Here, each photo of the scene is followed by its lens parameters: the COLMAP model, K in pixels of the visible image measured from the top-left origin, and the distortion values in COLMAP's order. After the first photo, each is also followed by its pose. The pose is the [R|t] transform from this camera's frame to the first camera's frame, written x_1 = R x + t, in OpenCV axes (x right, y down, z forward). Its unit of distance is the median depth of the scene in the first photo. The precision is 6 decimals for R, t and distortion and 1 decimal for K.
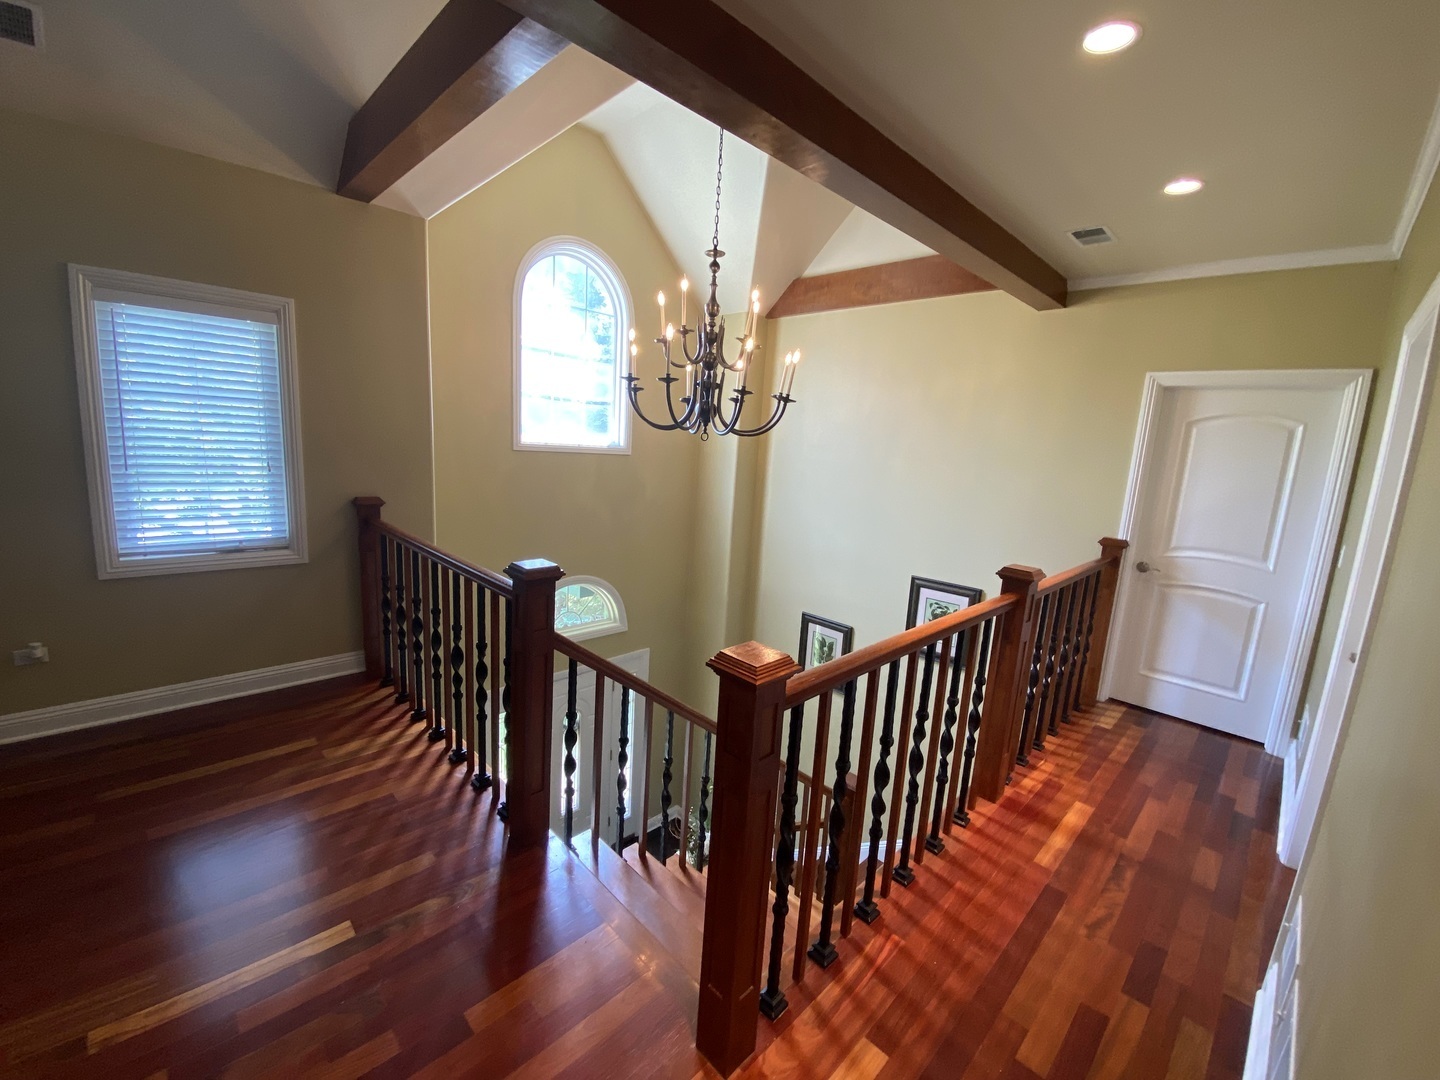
lens RADIAL K [[591.0, 0, 713.4], [0, 591.0, 537.8], [0, 0, 1]] dist [-0.000880, -0.002388]
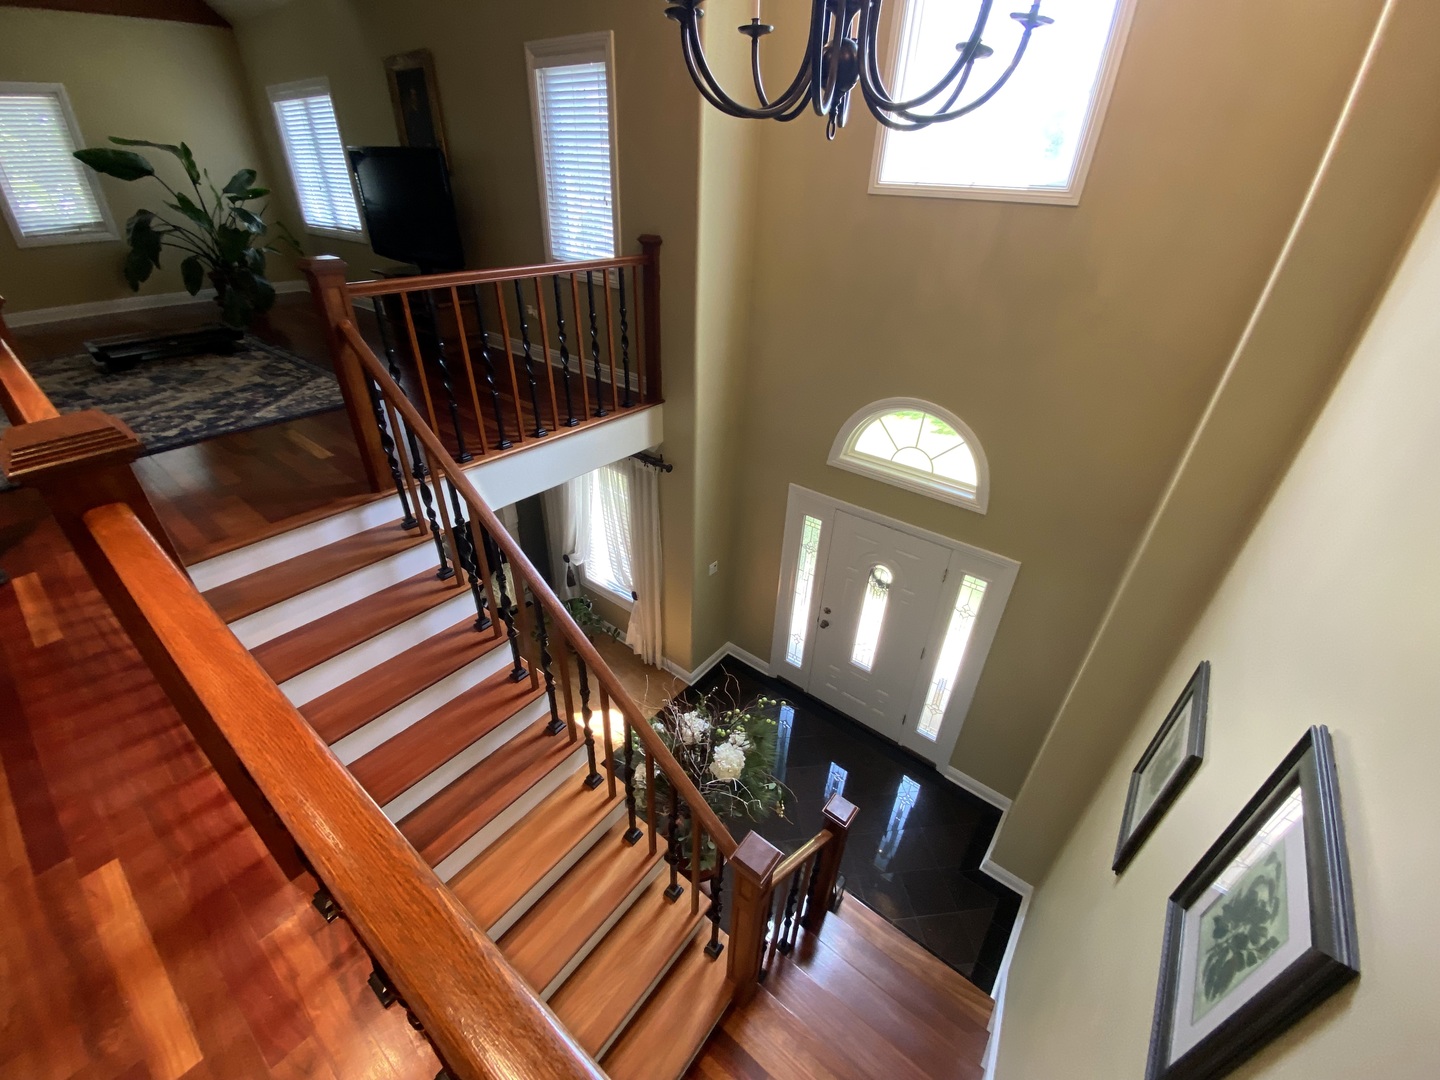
lens RADIAL K [[591.0, 0, 713.6], [0, 591.0, 545.2], [0, 0, 1]] dist [-0.000880, -0.002388]
pose [[0.117733, 0.479804, -0.869441, 0.871847], [-0.187885, 0.870479, 0.454935, -0.117404], [0.975109, 0.109794, 0.192632, 1.275648]]
